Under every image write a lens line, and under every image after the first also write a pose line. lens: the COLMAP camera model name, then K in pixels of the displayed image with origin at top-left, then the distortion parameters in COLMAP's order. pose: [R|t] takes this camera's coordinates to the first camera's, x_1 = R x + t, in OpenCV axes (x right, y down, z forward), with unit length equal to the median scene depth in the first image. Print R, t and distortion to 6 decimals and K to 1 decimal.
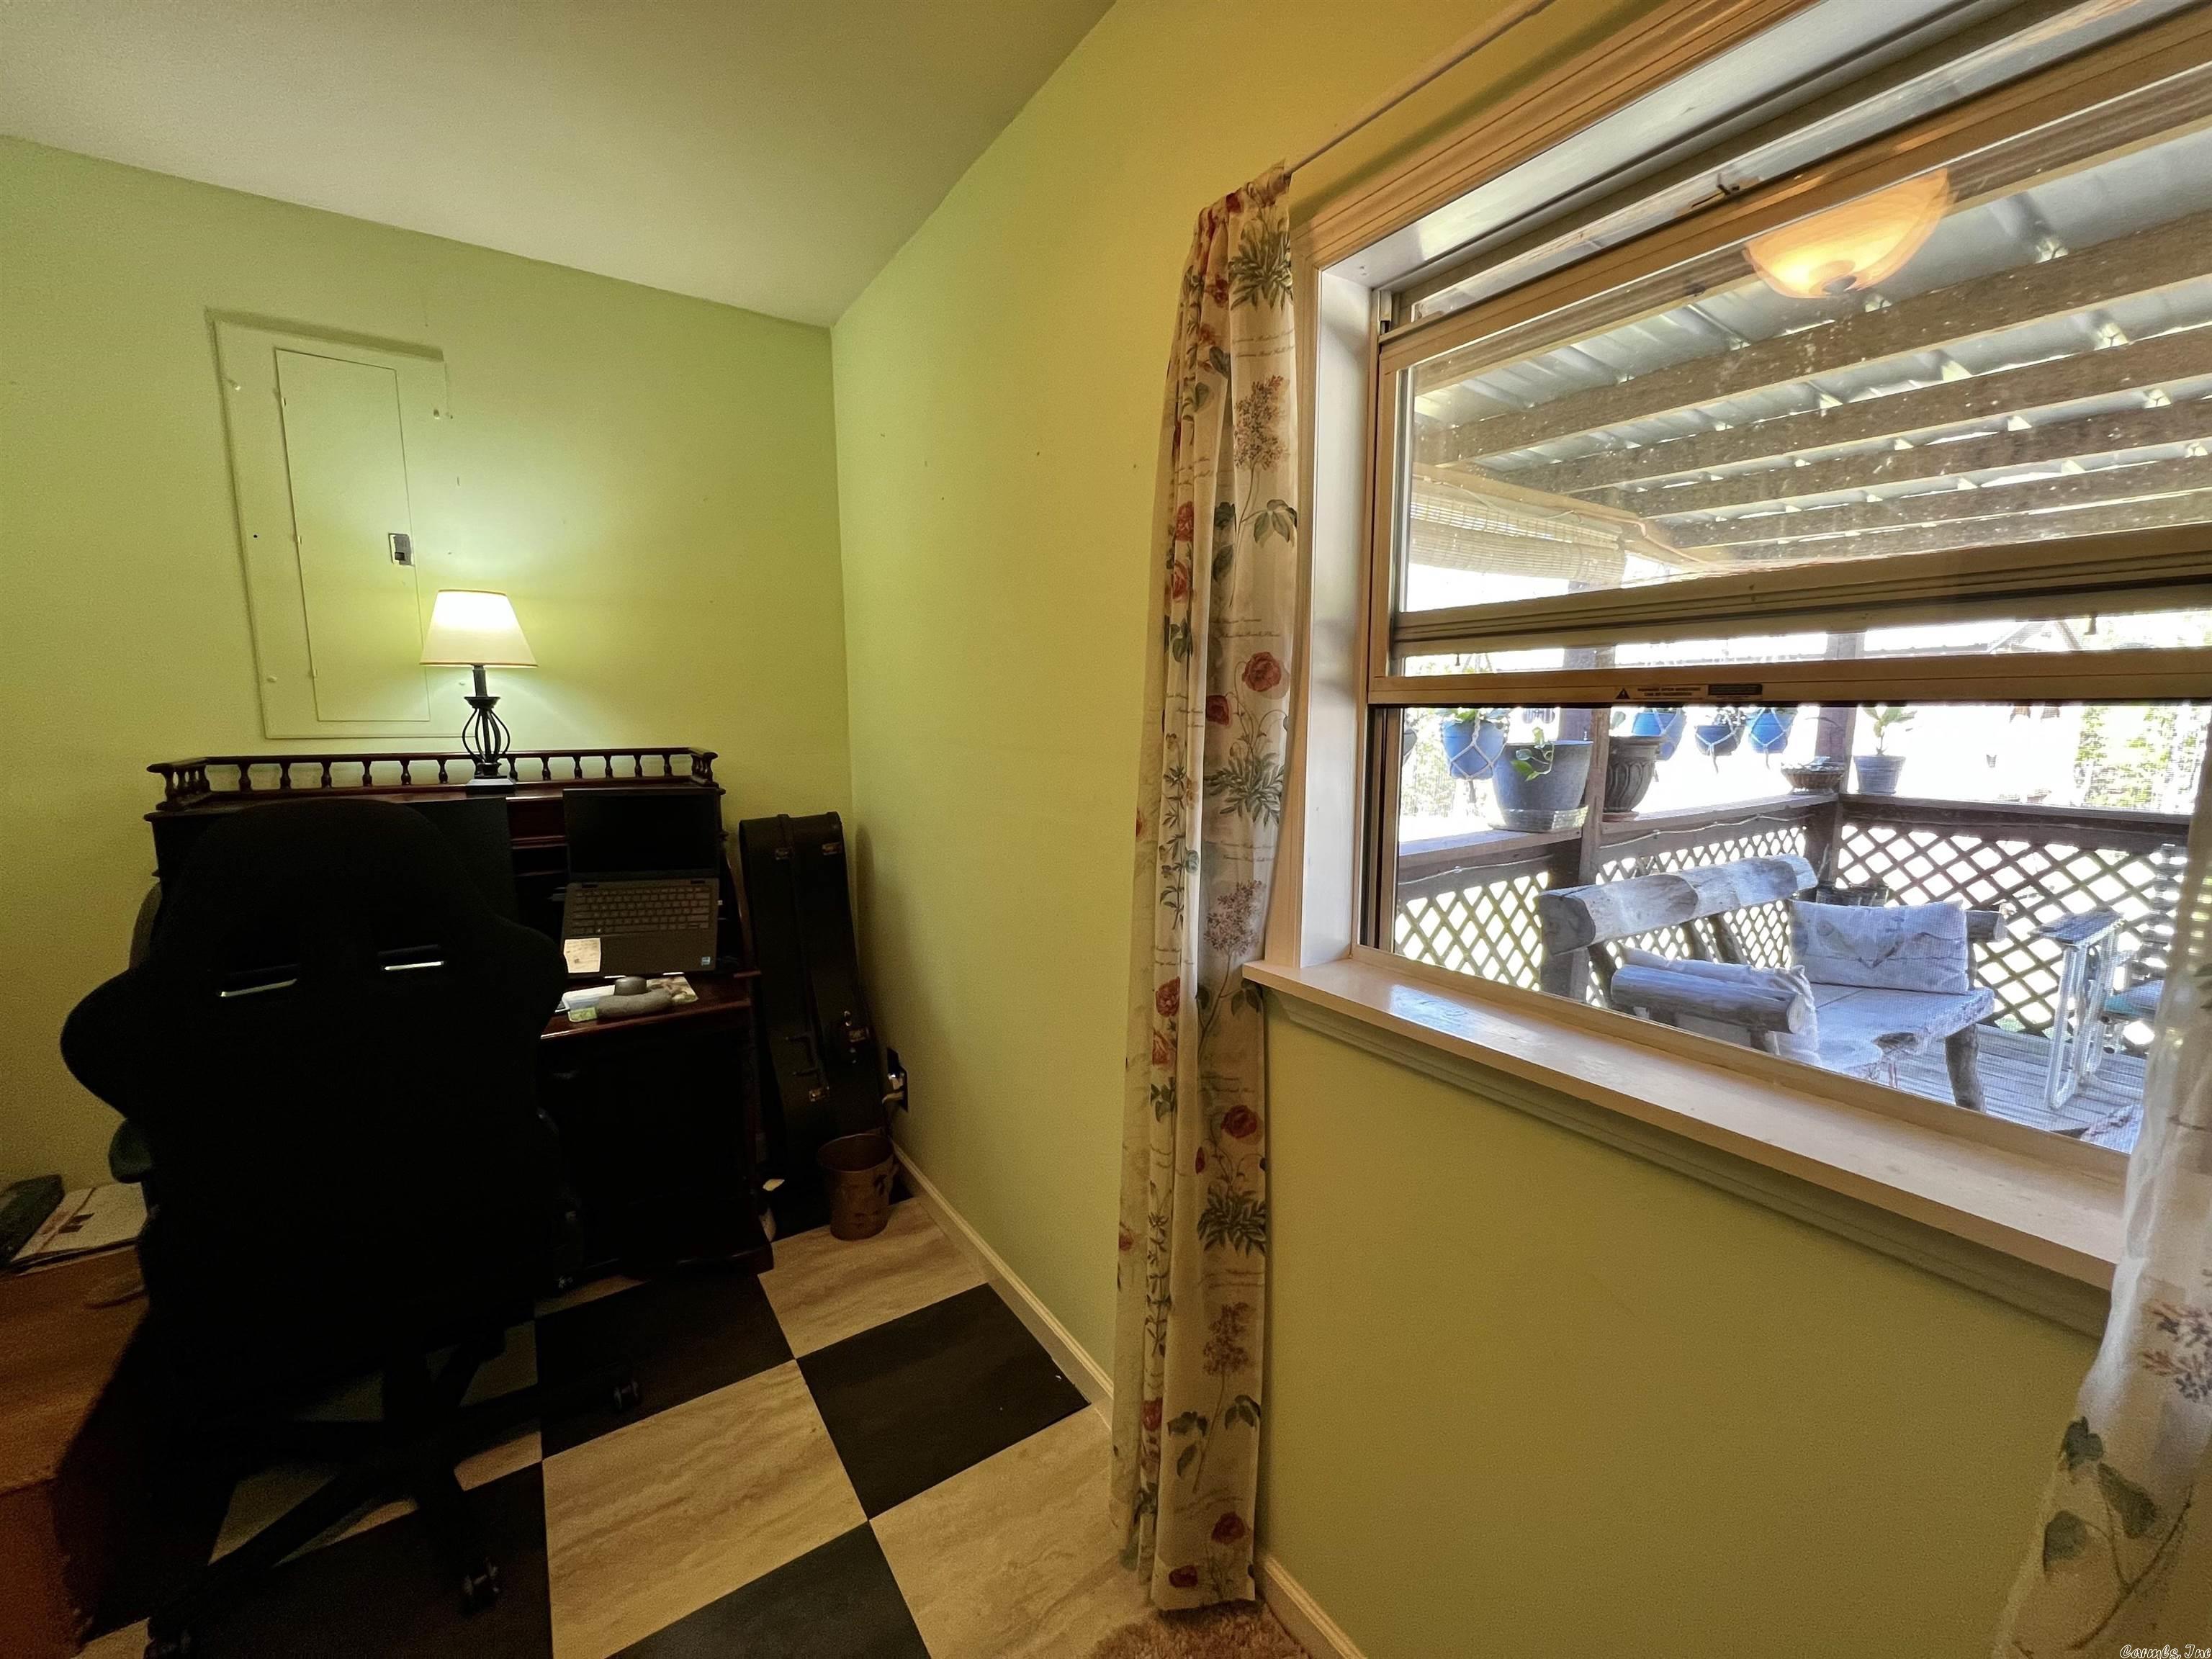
lens RADIAL K [[883.6, 0, 1106.0], [0, 883.6, 829.5], [0, 0, 1]] dist [-0.000088, -0.000111]
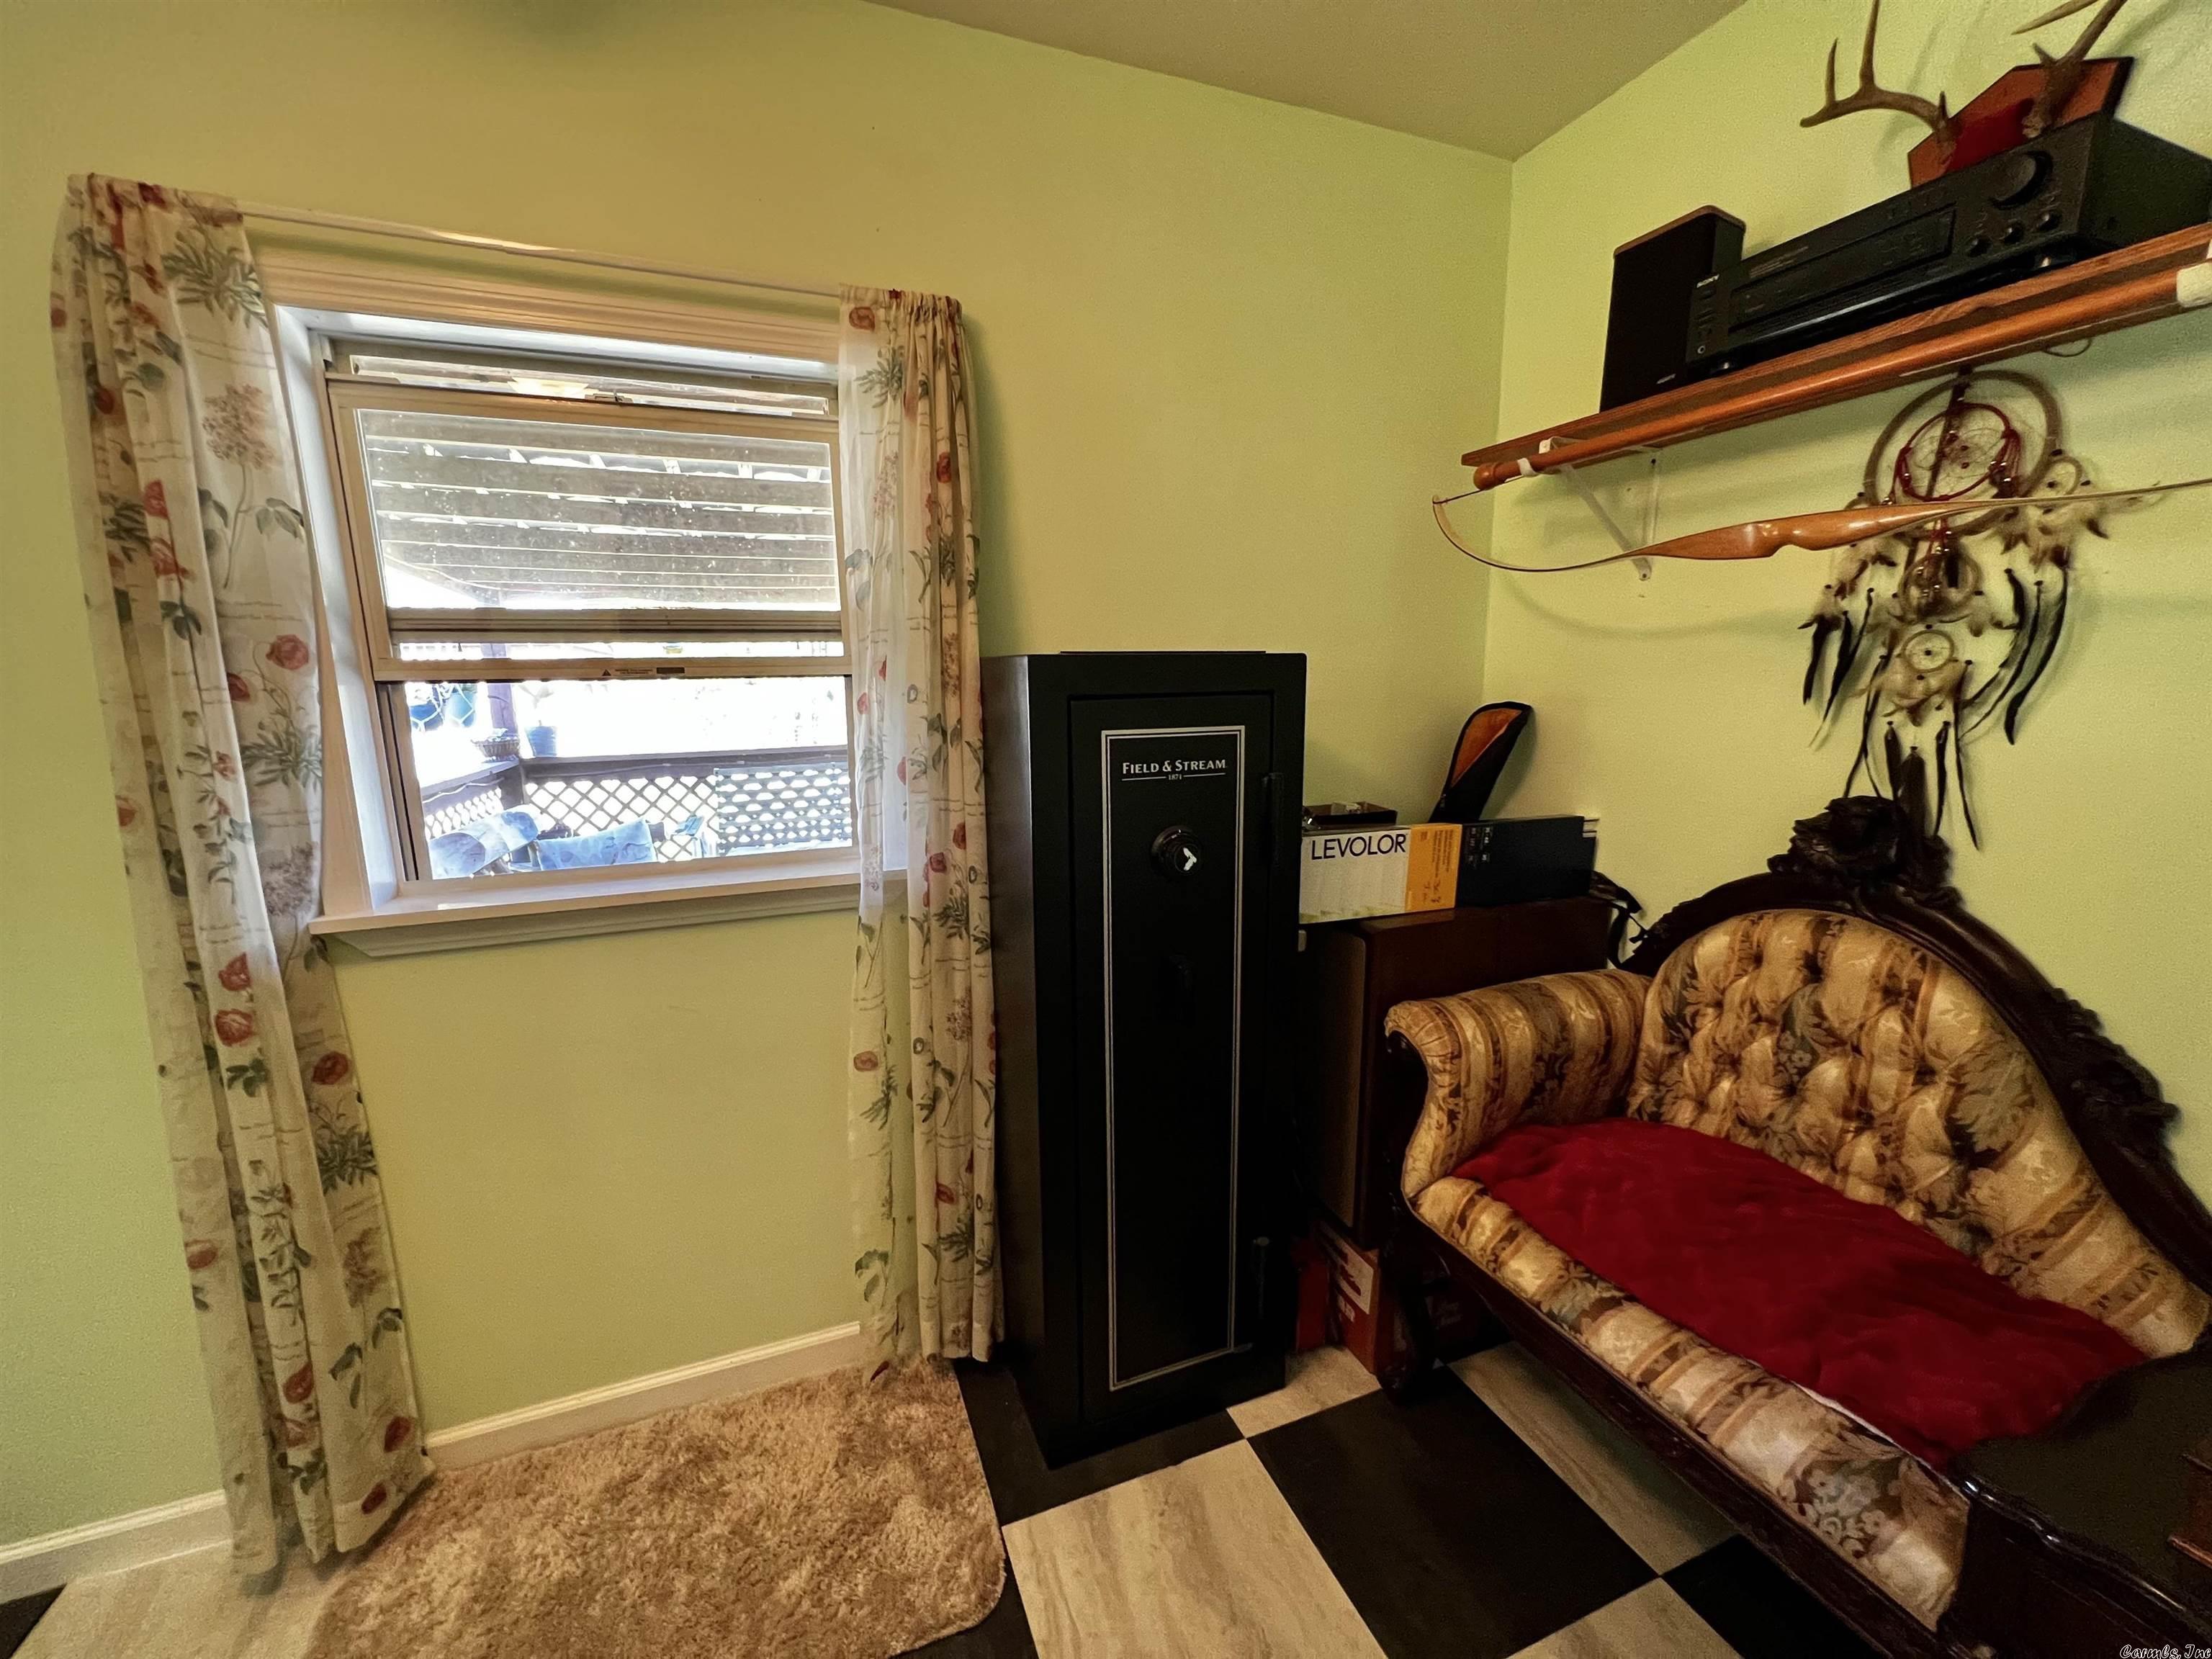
lens RADIAL K [[883.6, 0, 1106.0], [0, 883.6, 829.5], [0, 0, 1]] dist [-0.000088, -0.000111]
pose [[0.217603, -0.164225, 0.962122, -0.665638], [0.147397, 0.979967, 0.133935, 0.040597], [-0.964844, 0.112669, 0.237450, -0.218799]]
